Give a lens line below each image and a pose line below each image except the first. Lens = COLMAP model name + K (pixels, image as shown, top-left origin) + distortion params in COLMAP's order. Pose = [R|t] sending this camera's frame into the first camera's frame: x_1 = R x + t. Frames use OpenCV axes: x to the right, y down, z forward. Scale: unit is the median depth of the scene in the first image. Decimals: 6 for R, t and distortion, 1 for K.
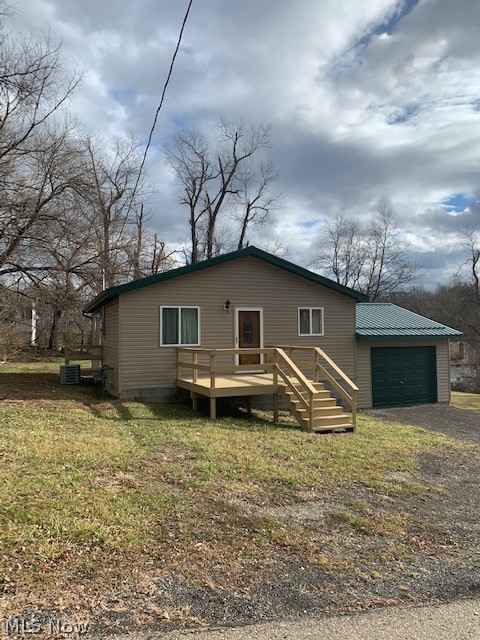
lens RADIAL K [[485.0, 0, 246.1], [0, 485.0, 323.8], [0, 0, 1]] dist [0.034119, -0.046343]
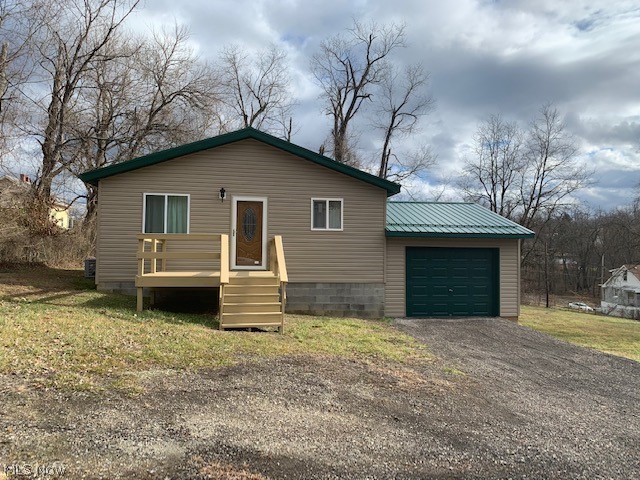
lens RADIAL K [[485.0, 0, 340.5], [0, 485.0, 244.6], [0, 0, 1]] dist [0.034119, -0.046343]
pose [[0.972089, 0.012144, -0.234300, 0.346986], [-0.013497, 0.999900, -0.004170, 0.050882], [0.234226, 0.007216, 0.972155, 0.151012]]
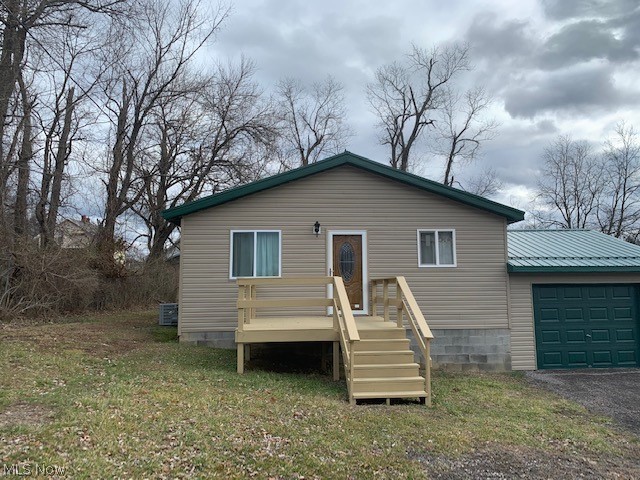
lens RADIAL K [[485.0, 0, 337.6], [0, 485.0, 237.6], [0, 0, 1]] dist [0.034119, -0.046343]
pose [[0.947117, -0.034701, -0.319008, 0.218409], [0.008449, 0.996488, -0.083312, 0.038738], [0.320779, 0.076211, 0.944083, 0.235953]]
